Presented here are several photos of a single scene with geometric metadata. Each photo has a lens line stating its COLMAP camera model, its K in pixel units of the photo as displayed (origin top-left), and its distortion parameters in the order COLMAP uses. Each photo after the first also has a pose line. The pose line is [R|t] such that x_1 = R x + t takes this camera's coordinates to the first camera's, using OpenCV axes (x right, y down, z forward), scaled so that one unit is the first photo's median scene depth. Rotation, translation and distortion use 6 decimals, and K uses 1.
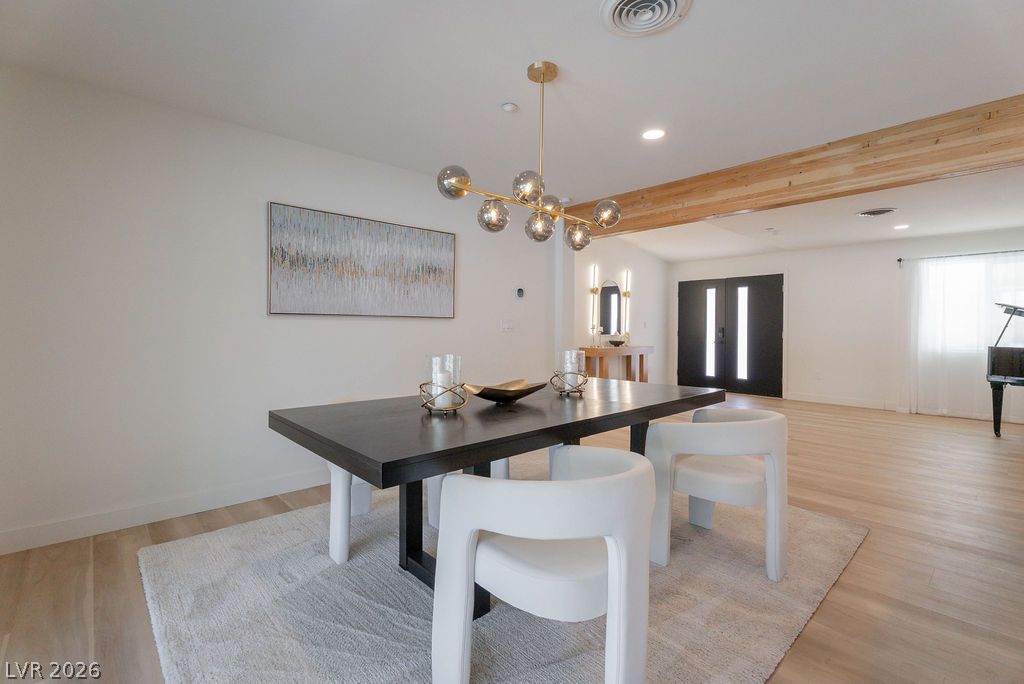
lens RADIAL K [[460.0, 0, 506.2], [0, 460.0, 329.8], [0, 0, 1]] dist [0.002616, -0.001457]
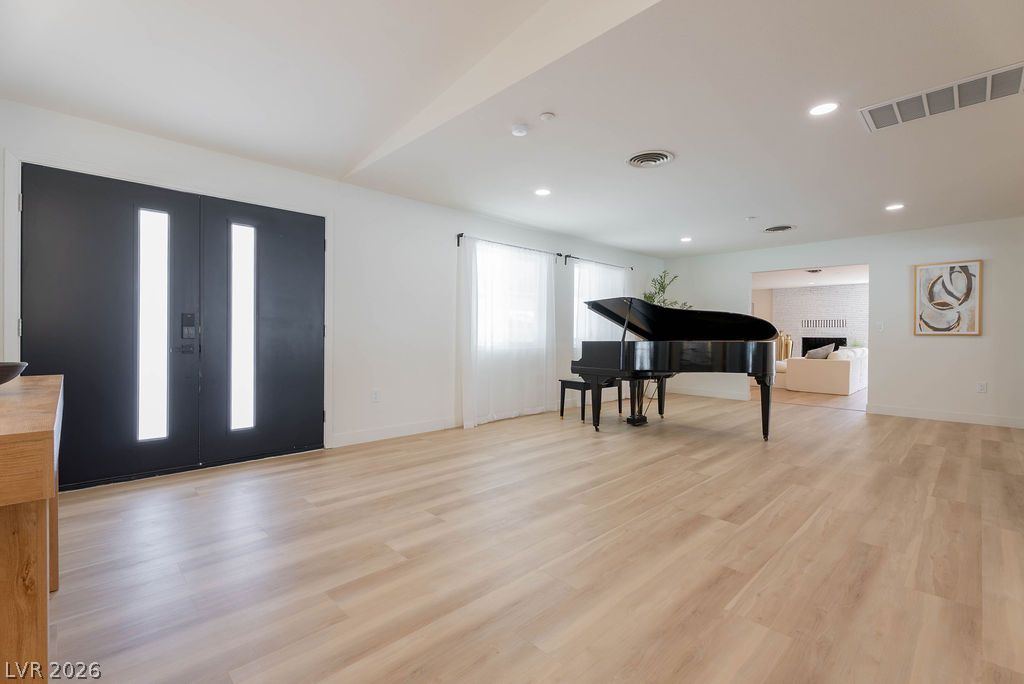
lens RADIAL K [[460.0, 0, 509.5], [0, 460.0, 338.3], [0, 0, 1]] dist [0.002616, -0.001457]
pose [[-0.039505, -0.015570, 0.999098, 0.108207], [-0.005210, 0.999868, 0.015376, 0.020700], [-0.999206, -0.004598, -0.039581, 1.614705]]
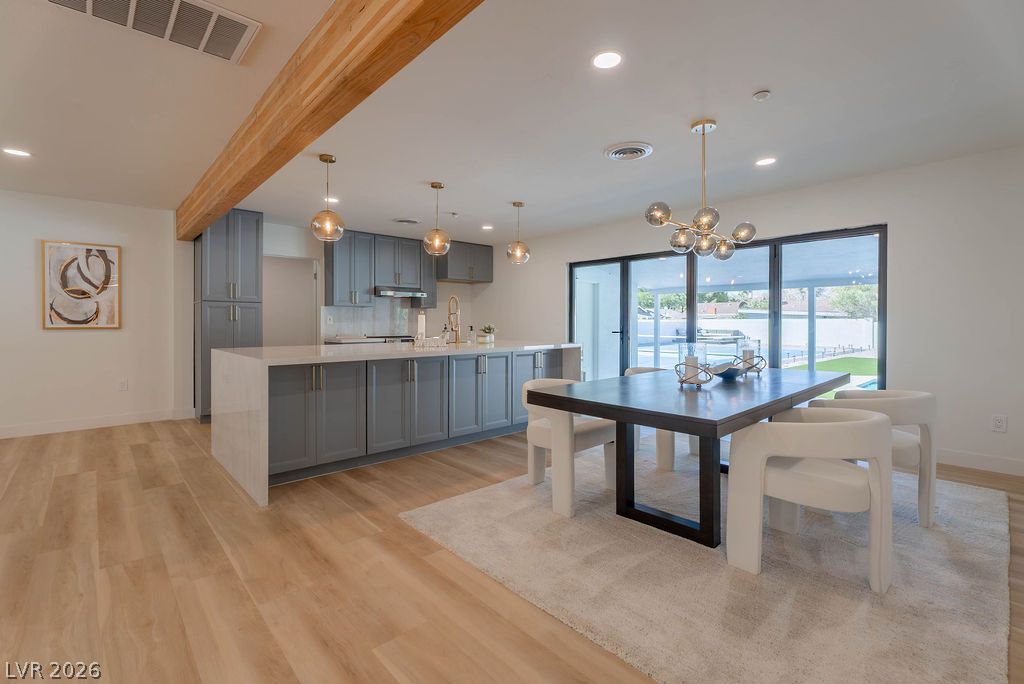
lens RADIAL K [[460.0, 0, 510.9], [0, 460.0, 324.2], [0, 0, 1]] dist [0.002616, -0.001457]
pose [[-0.999963, -0.006752, -0.005401, 0.377464], [-0.006779, 0.999965, 0.004936, -0.000740], [0.005367, 0.004972, -0.999973, 1.412118]]
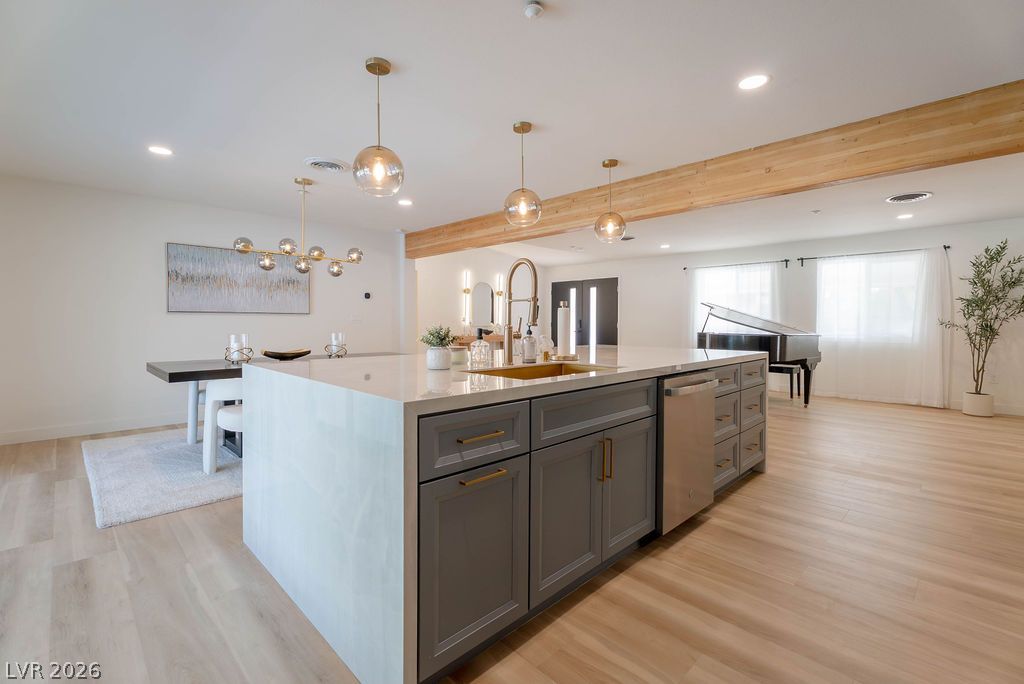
lens RADIAL K [[460.0, 0, 506.8], [0, 460.0, 331.8], [0, 0, 1]] dist [0.002616, -0.001457]
pose [[0.999391, -0.003371, 0.034717, 0.500709], [0.002649, 0.999780, 0.020818, 0.003515], [-0.034780, -0.020714, 0.999180, -0.532897]]
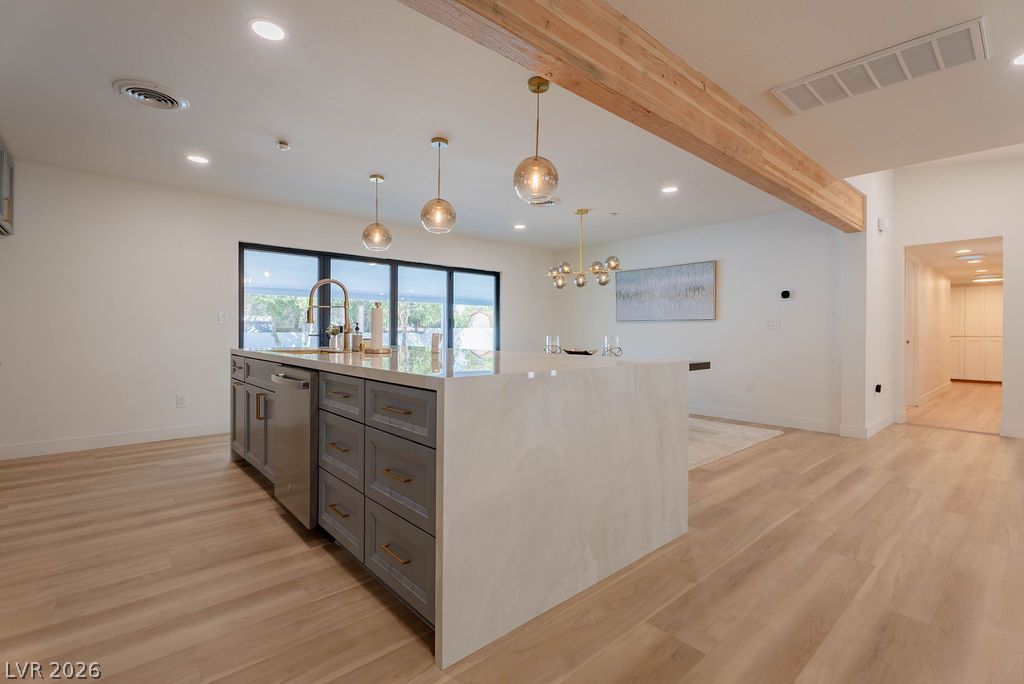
lens RADIAL K [[460.0, 0, 512.3], [0, 460.0, 332.8], [0, 0, 1]] dist [0.002616, -0.001457]
pose [[-0.016495, -0.004064, -0.999856, 1.430179], [-0.004795, 0.999981, -0.003986, 0.026971], [0.999852, 0.004729, -0.016514, 0.425428]]
